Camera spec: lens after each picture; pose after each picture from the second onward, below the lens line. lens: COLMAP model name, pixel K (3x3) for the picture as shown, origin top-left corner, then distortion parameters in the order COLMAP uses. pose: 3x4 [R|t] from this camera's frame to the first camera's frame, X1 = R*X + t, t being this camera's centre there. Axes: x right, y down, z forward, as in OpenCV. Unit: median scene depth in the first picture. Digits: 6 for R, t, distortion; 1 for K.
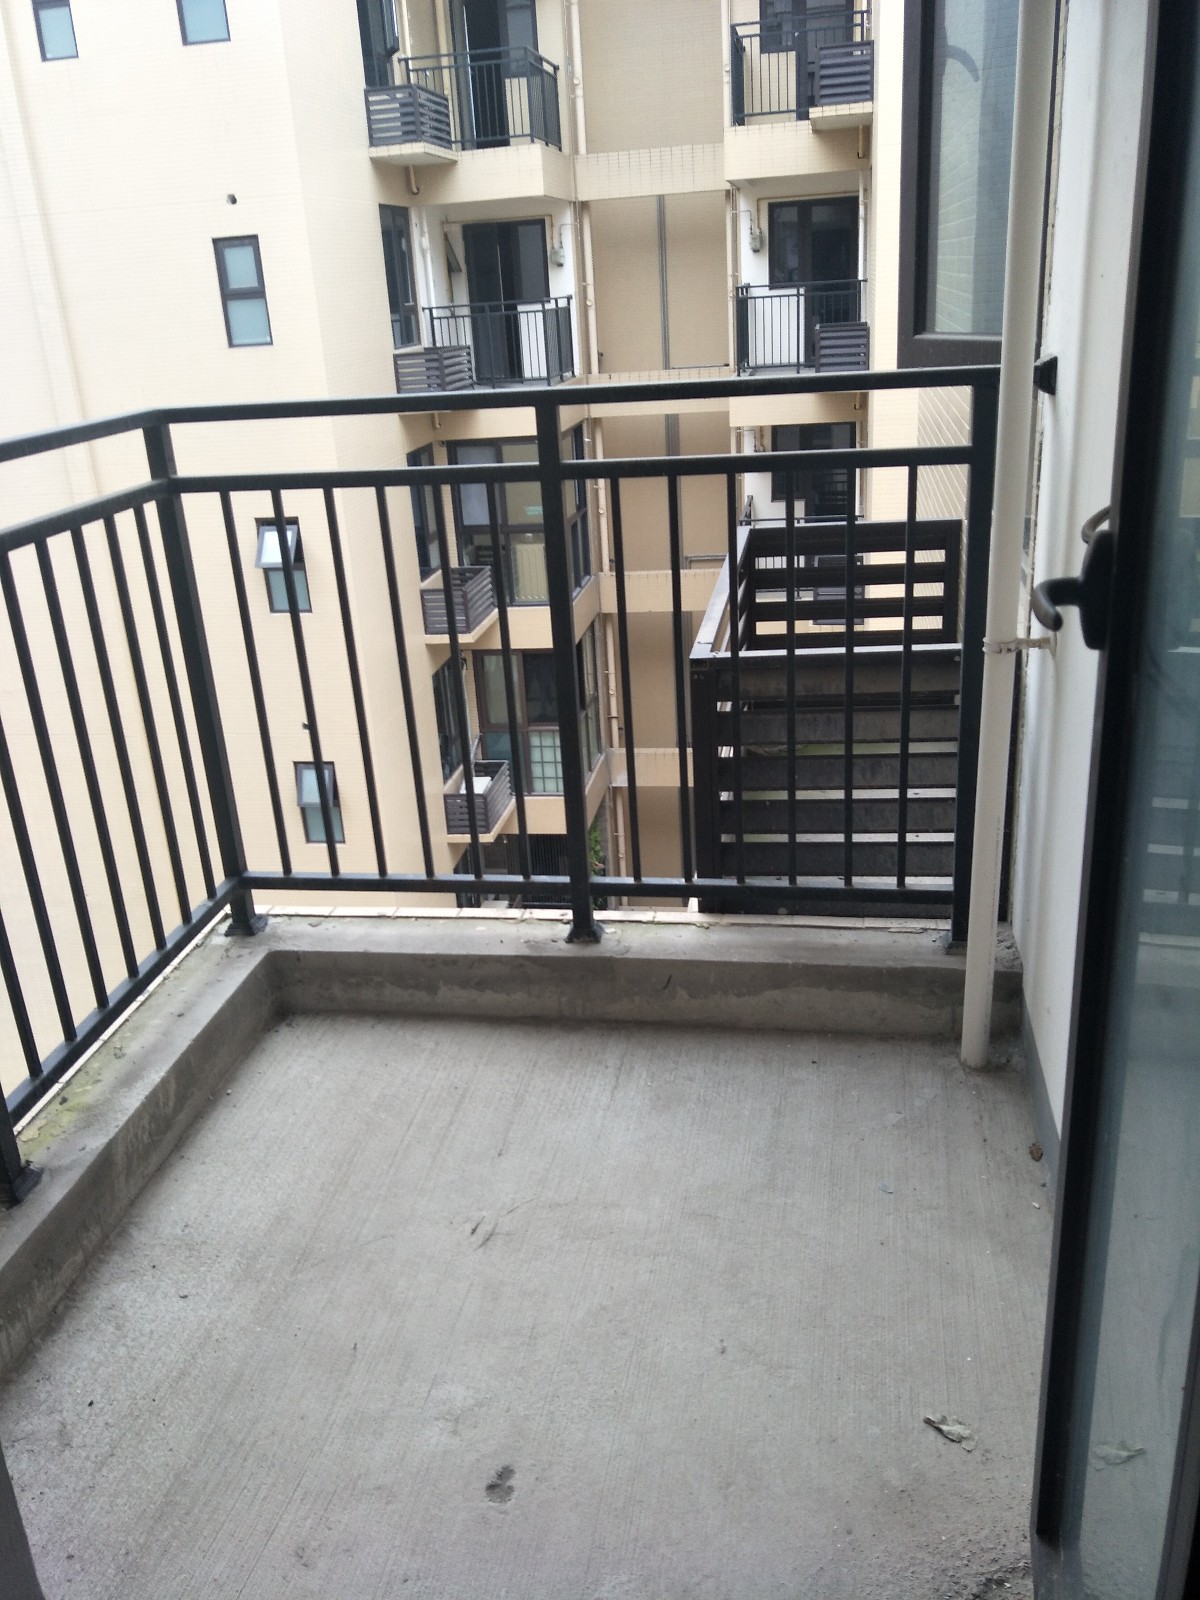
lens RADIAL K [[1390.6, 0, 613.9], [0, 1390.6, 871.9], [0, 0, 1]] dist [-0.019323, -0.037119]
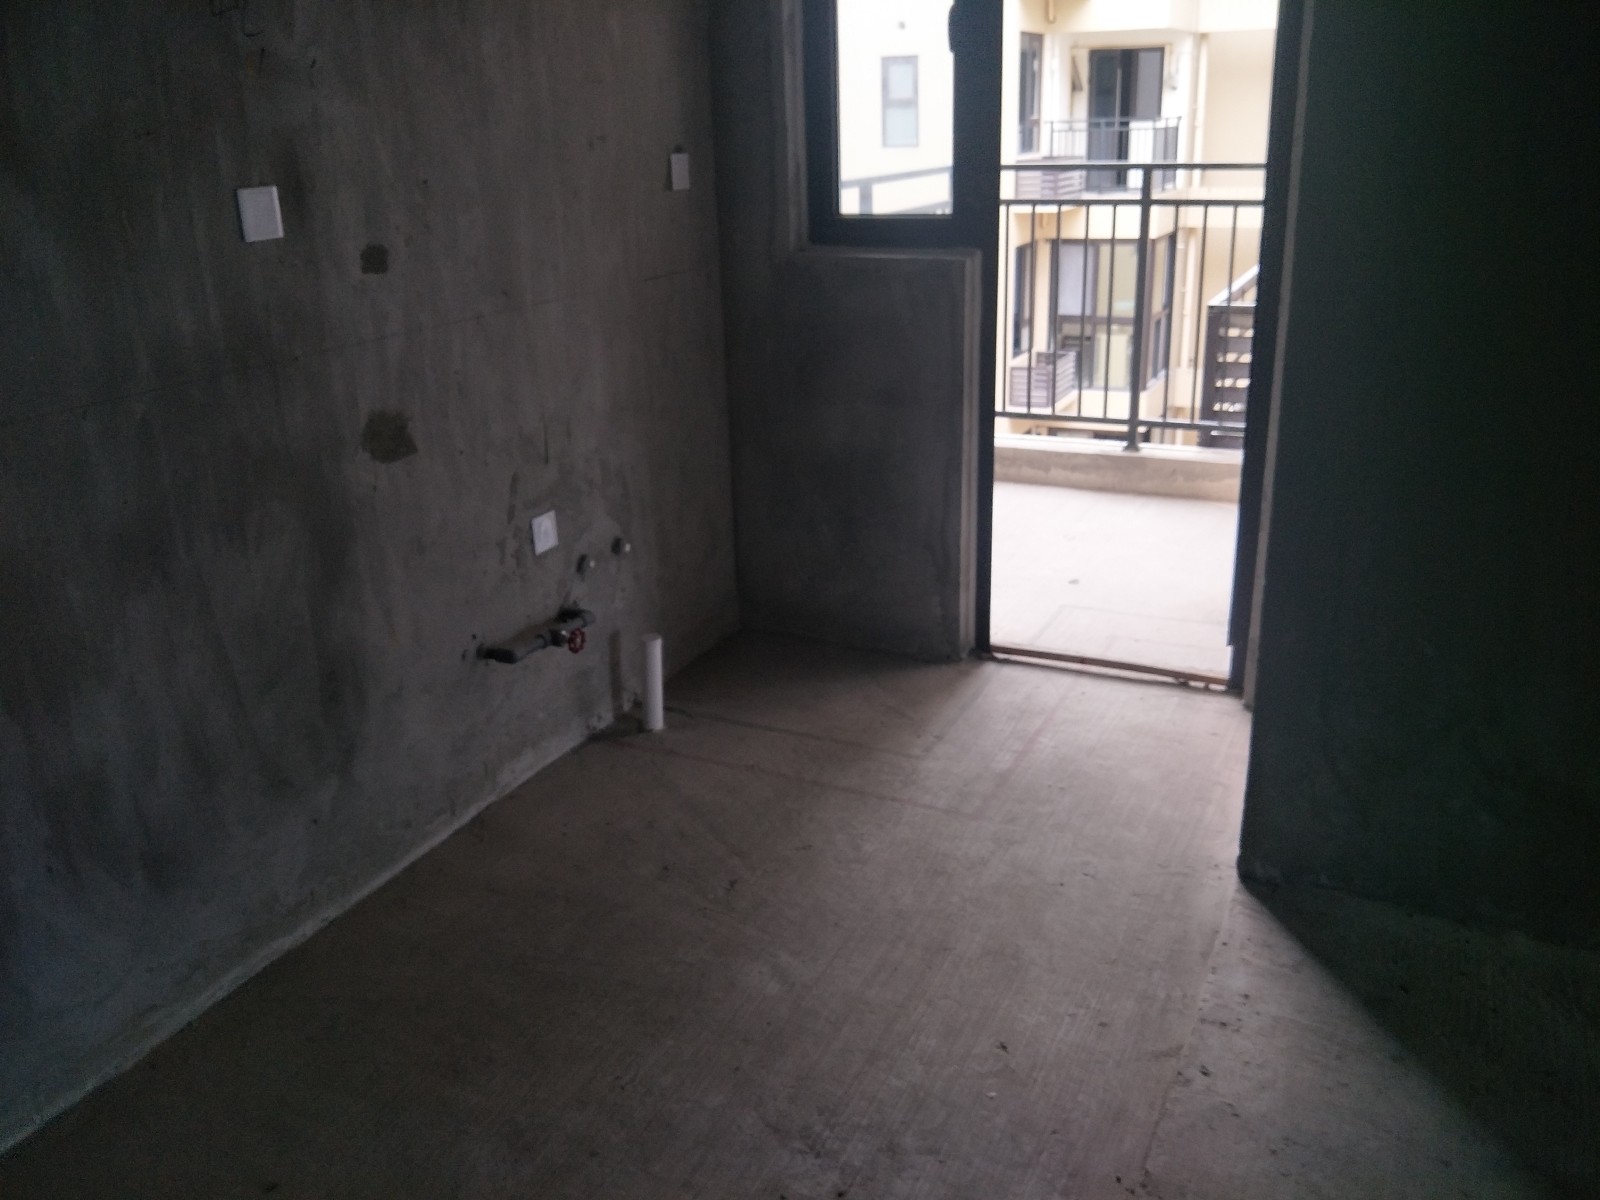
lens RADIAL K [[1390.6, 0, 800.3], [0, 1390.6, 598.9], [0, 0, 1]] dist [-0.019323, -0.037119]
pose [[0.959000, 0.125040, -0.254329, 0.006611], [-0.138634, 0.989683, -0.036173, 0.048037], [0.247182, 0.069948, 0.966441, -0.117318]]
